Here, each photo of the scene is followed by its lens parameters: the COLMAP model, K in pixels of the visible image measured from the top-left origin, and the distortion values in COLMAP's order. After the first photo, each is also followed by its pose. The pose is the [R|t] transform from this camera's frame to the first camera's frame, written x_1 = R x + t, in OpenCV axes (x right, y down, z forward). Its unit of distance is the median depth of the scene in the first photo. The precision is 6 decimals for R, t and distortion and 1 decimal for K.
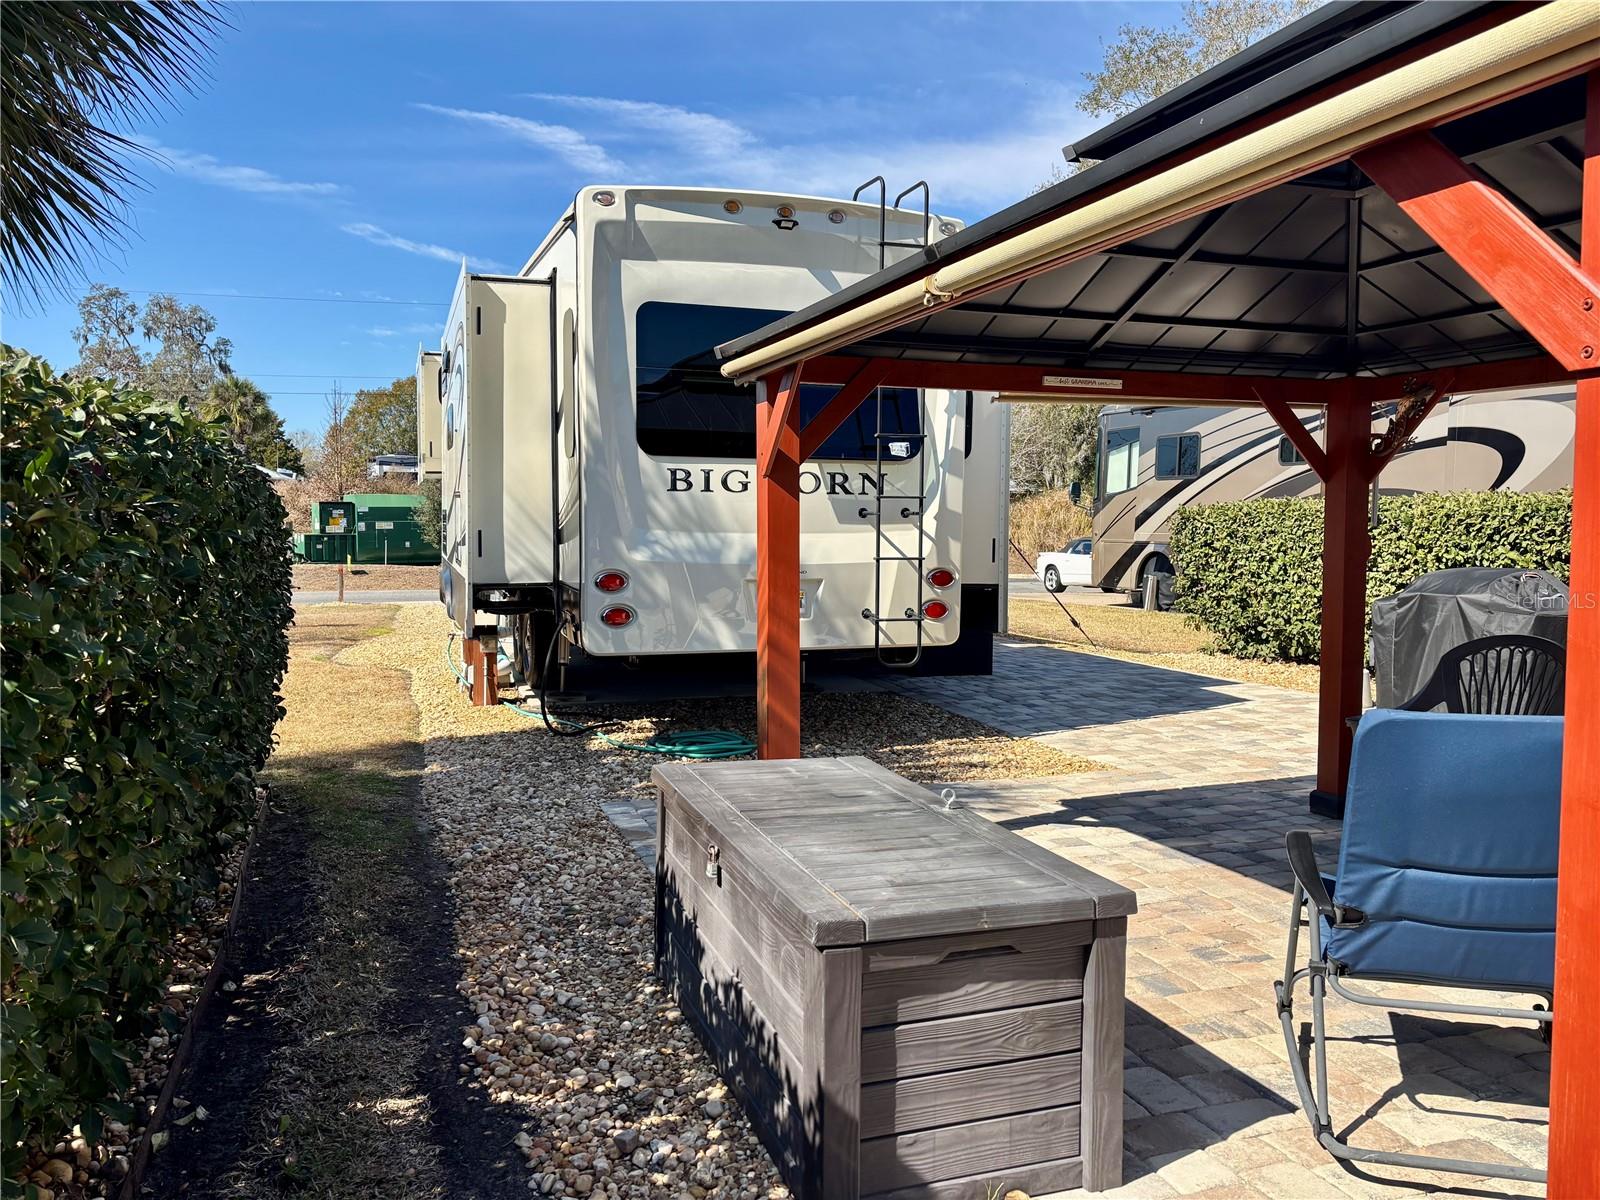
lens RADIAL K [[1212.5, 0, 790.3], [0, 1212.5, 607.6], [0, 0, 1]] dist [0.070429, -0.067271]
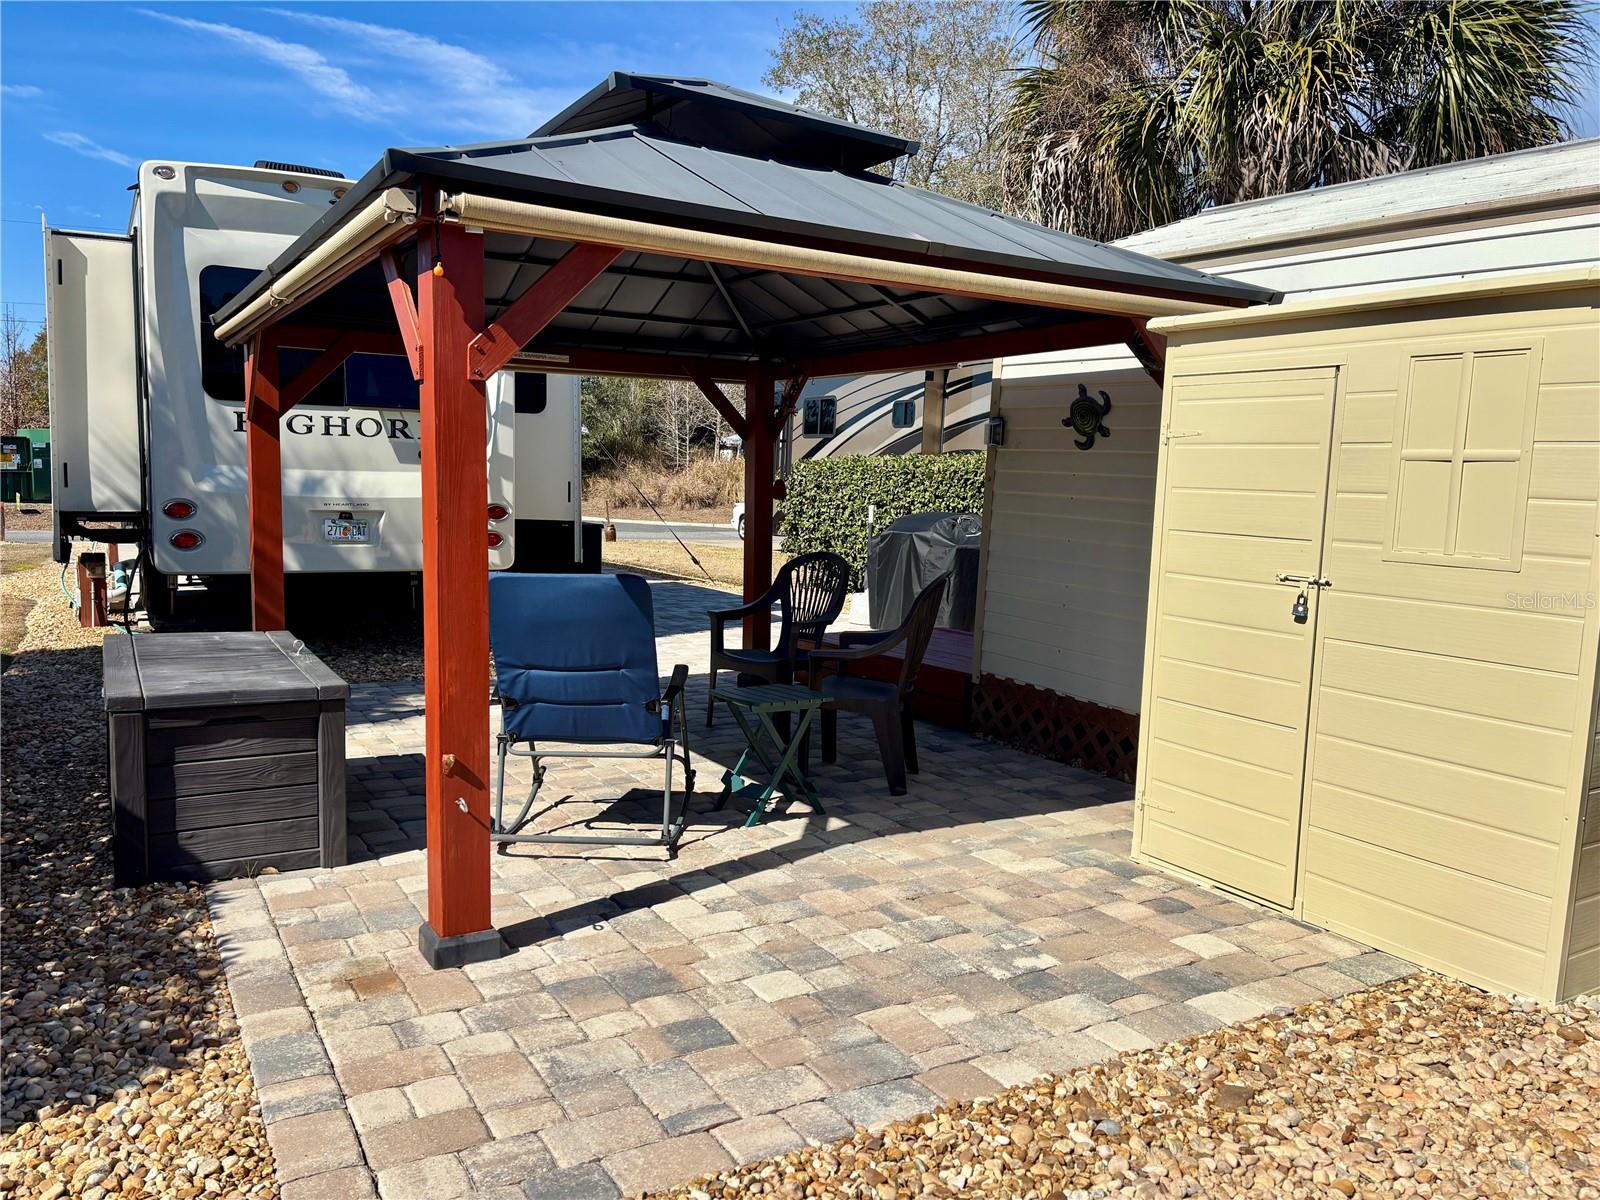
lens RADIAL K [[1212.7, 0, 798.1], [0, 1212.7, 609.9], [0, 0, 1]] dist [0.056087, -0.064440]
pose [[0.979823, -0.001153, 0.199864, 0.253453], [-0.007038, 0.999164, 0.040267, 0.029890], [-0.199744, -0.040861, 0.978996, -0.329790]]
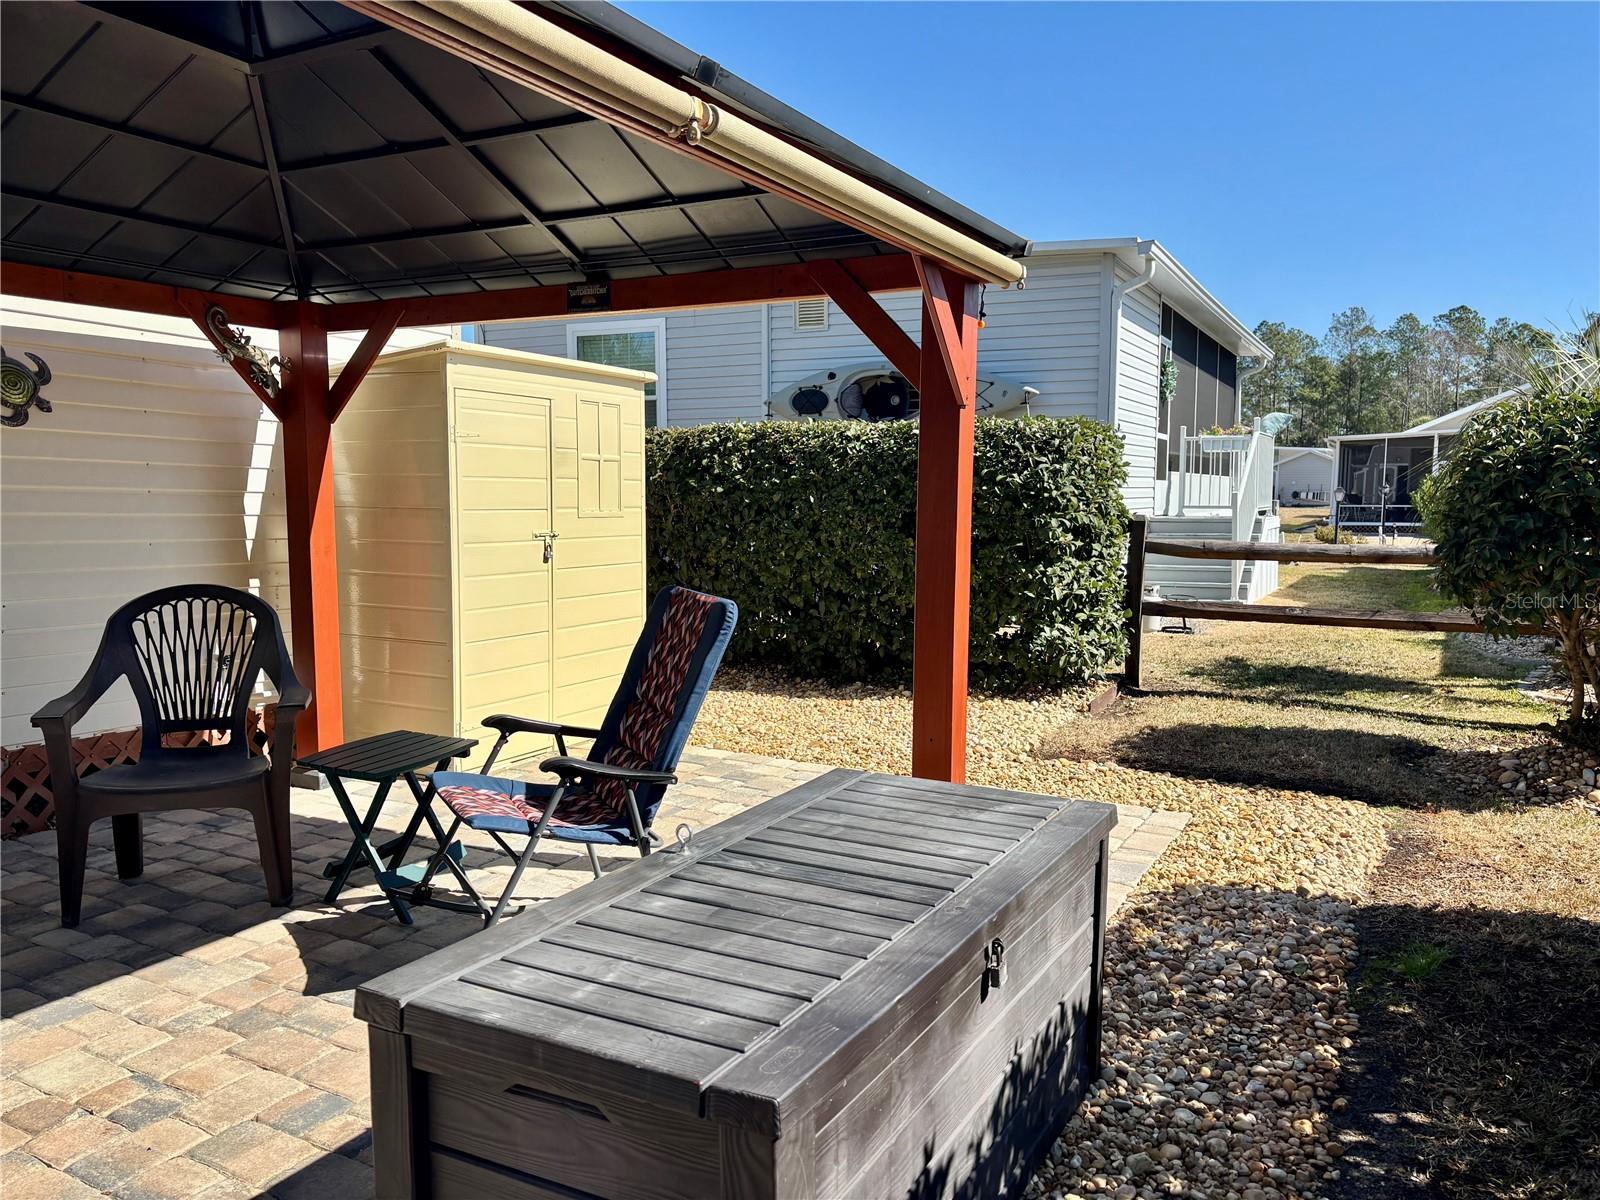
lens RADIAL K [[1215.2, 0, 804.7], [0, 1215.2, 597.5], [0, 0, 1]] dist [0.045136, -0.052093]
pose [[-0.686590, -0.077653, 0.722886, -0.268703], [0.041564, 0.988461, 0.145658, -0.053996], [-0.725856, 0.130053, -0.675440, 0.866951]]
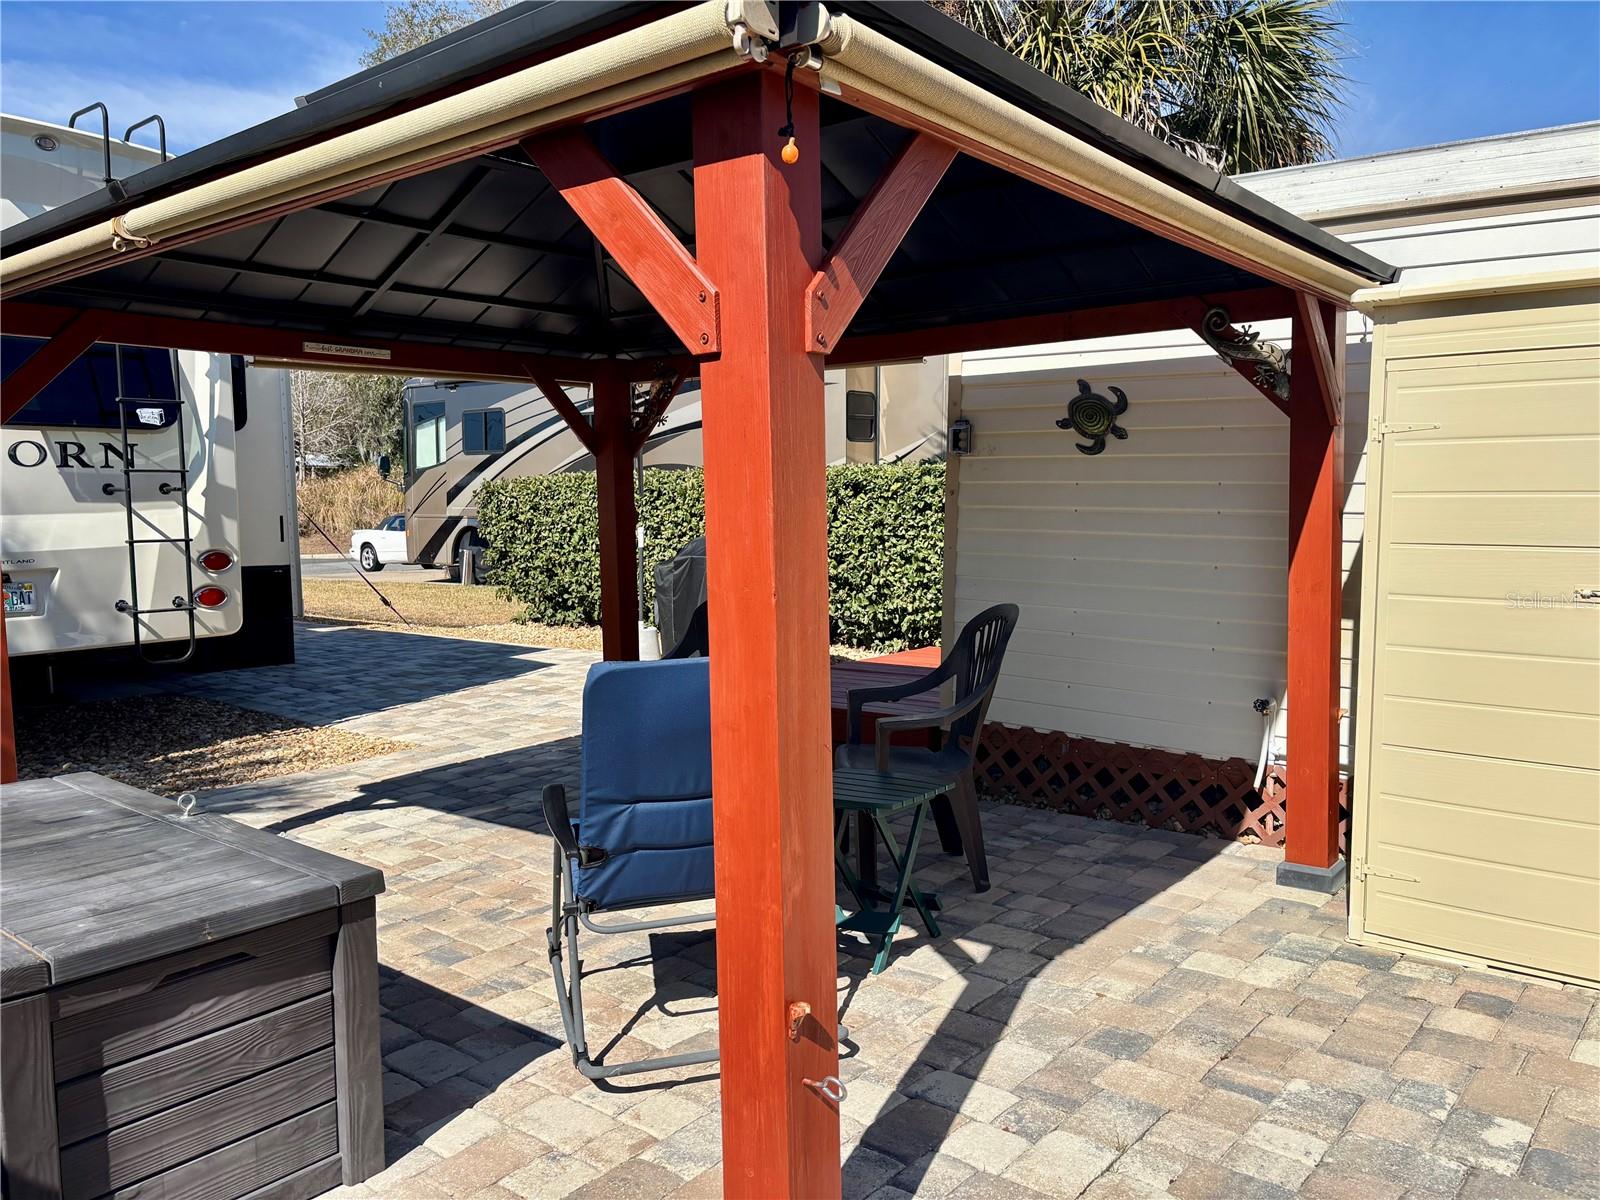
lens RADIAL K [[1215.2, 0, 804.7], [0, 1215.2, 597.5], [0, 0, 1]] dist [0.045136, -0.052093]
pose [[0.852597, -0.059821, 0.519134, 0.035264], [0.053712, 0.998196, 0.026810, 0.002868], [-0.519802, 0.005025, 0.854272, -0.006516]]
